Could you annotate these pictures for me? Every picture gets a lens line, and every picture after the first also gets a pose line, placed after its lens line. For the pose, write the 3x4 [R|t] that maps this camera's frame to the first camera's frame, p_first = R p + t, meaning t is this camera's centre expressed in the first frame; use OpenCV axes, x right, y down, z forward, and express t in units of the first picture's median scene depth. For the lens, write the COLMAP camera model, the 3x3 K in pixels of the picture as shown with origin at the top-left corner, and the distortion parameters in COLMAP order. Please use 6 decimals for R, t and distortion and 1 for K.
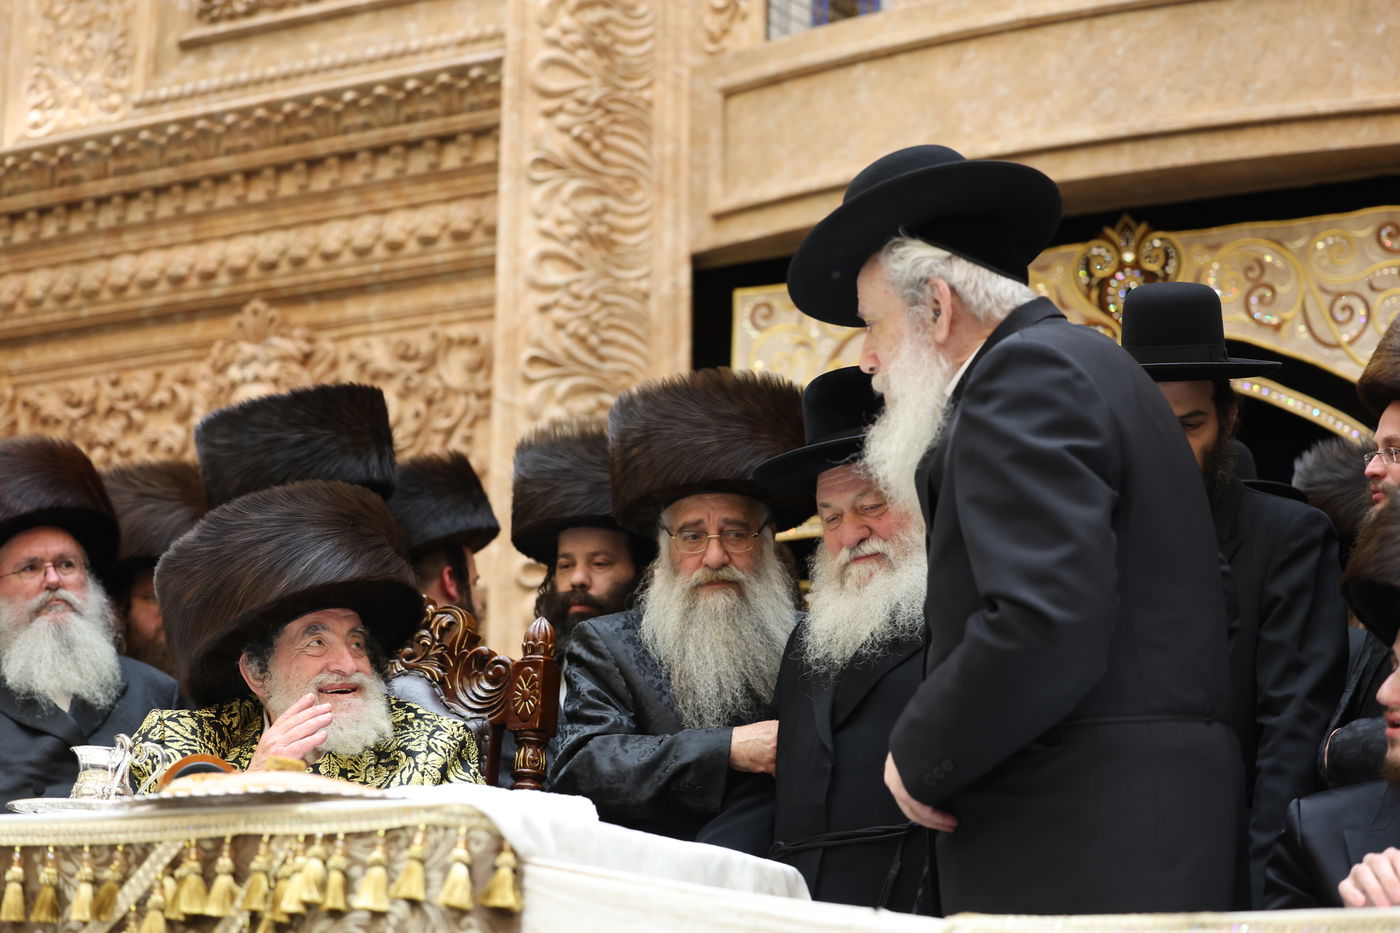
lens RADIAL K [[2741.7, 0, 760.3], [0, 2741.7, 439.8], [0, 0, 1]] dist [-0.220396, 0.042723]
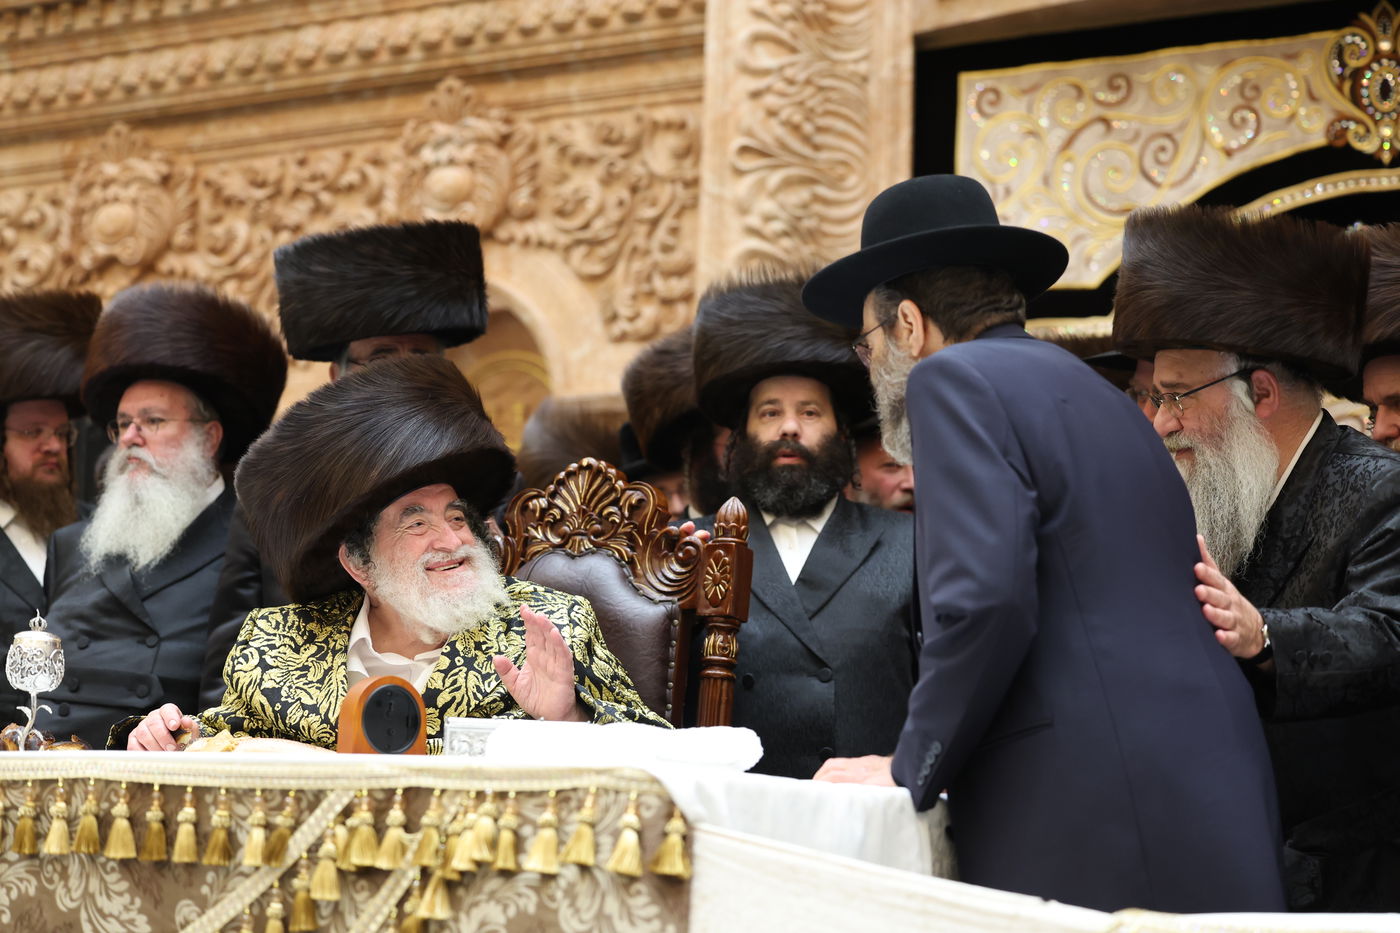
lens RADIAL K [[2954.6, 0, 700.0], [0, 2954.6, 466.5], [0, 0, 1]] dist [-0.140949, -0.074314]
pose [[0.994734, 0.016042, -0.101228, 0.006252], [-0.005499, 0.994606, 0.103578, -0.024915], [0.102344, -0.102476, 0.989457, -0.014711]]
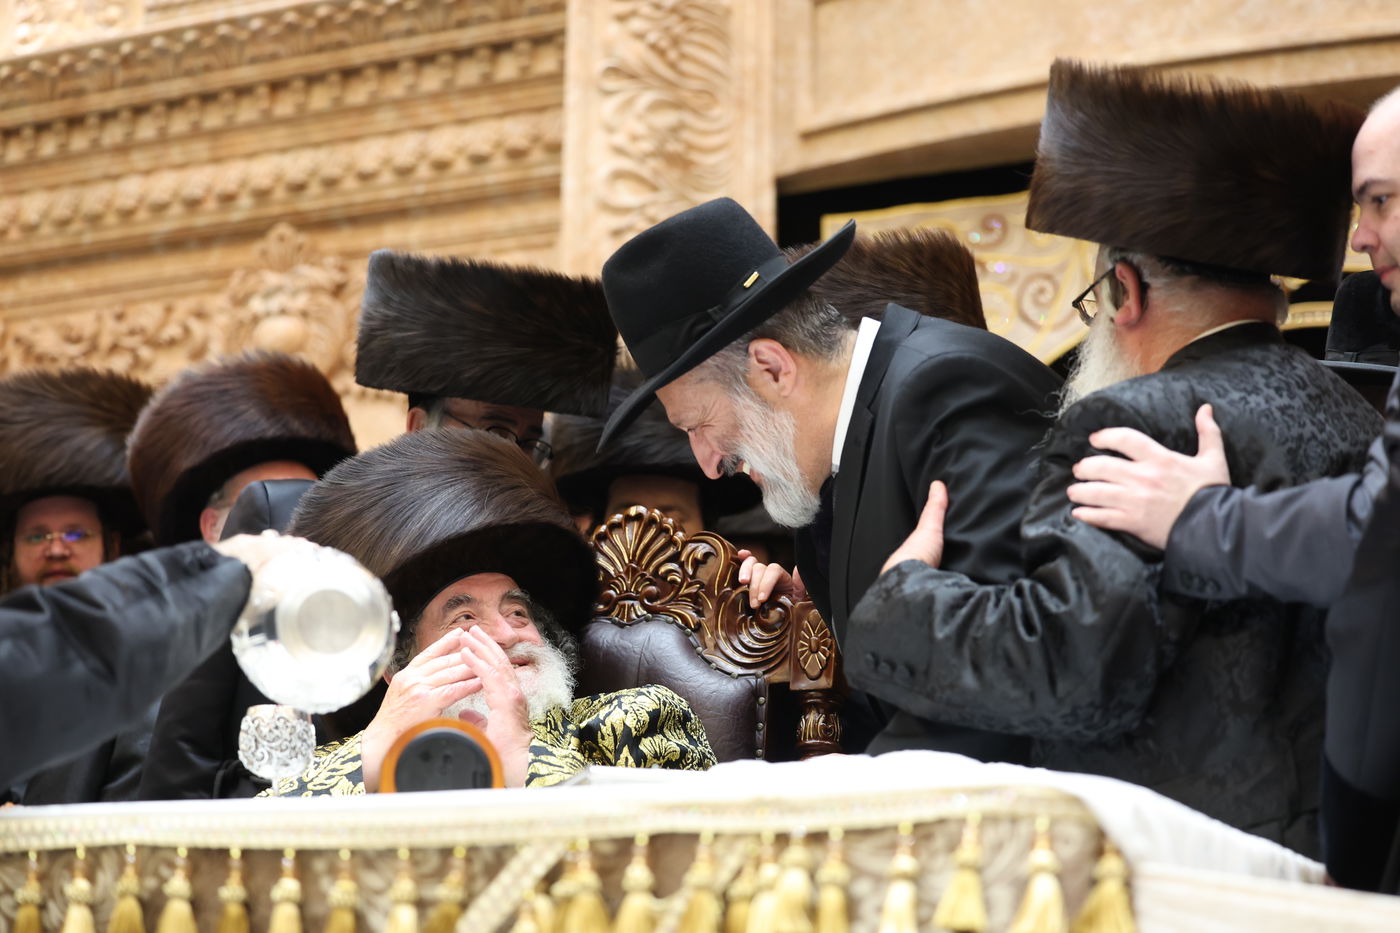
lens RADIAL K [[2741.7, 0, 760.3], [0, 2741.7, 439.8], [0, 0, 1]] dist [-0.220396, 0.042723]
pose [[0.999505, 0.011639, 0.029229, -0.055803], [-0.011809, 0.999914, 0.005668, 0.013742], [-0.029161, -0.006011, 0.999557, 0.099610]]
